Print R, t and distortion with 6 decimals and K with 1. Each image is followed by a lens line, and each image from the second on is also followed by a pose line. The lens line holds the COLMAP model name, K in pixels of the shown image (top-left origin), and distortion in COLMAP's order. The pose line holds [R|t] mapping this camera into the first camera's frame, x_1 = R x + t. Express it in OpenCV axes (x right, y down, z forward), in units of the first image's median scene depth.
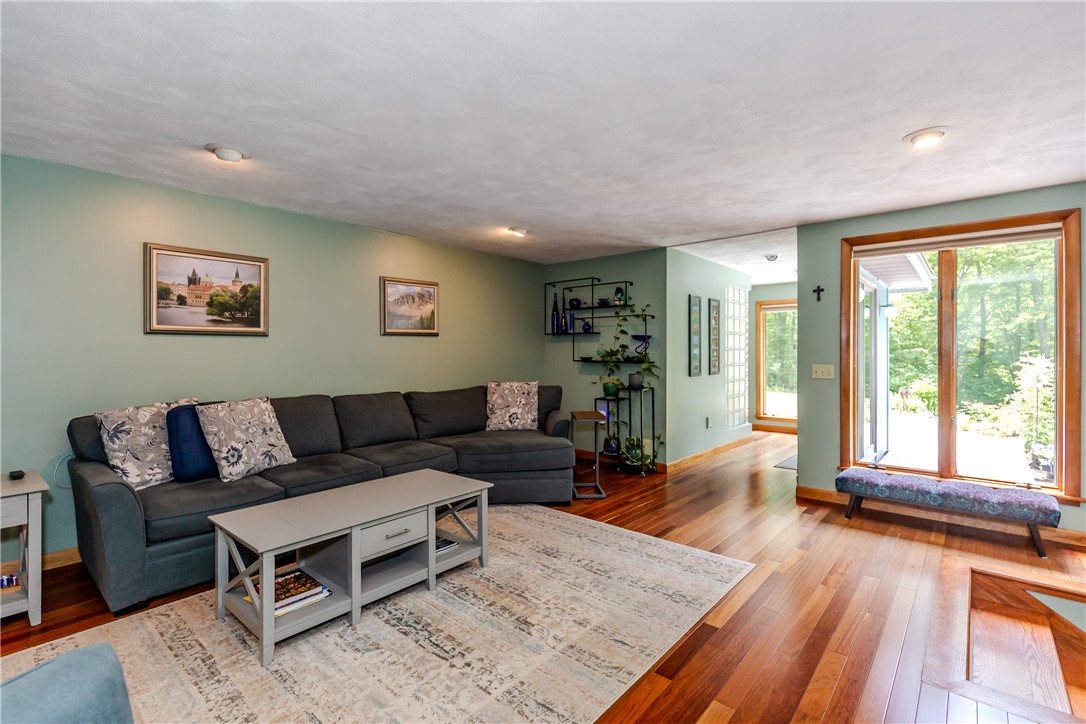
lens RADIAL K [[490.7, 0, 537.0], [0, 490.7, 352.2], [0, 0, 1]] dist [0.003784, 0.000262]
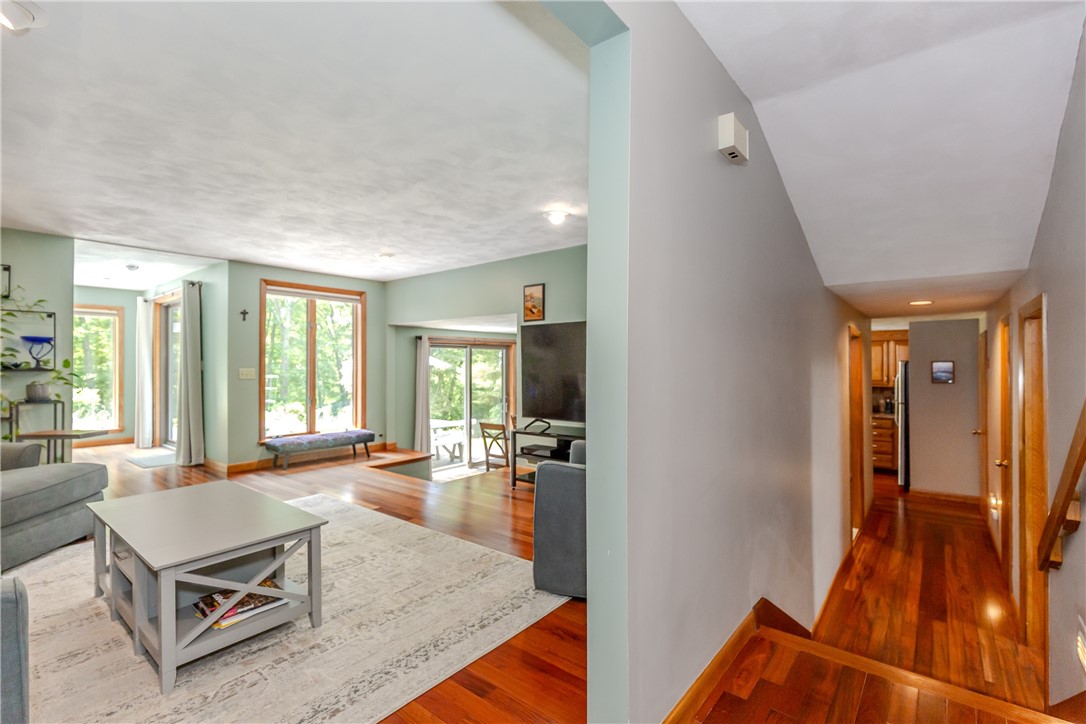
lens RADIAL K [[490.7, 0, 550.0], [0, 490.7, 361.2], [0, 0, 1]] dist [0.003784, 0.000262]
pose [[-0.049553, 0.005606, 0.998756, -0.901110], [-0.000881, 0.999984, -0.005656, 0.013925], [-0.998771, -0.001161, -0.049548, 0.271141]]
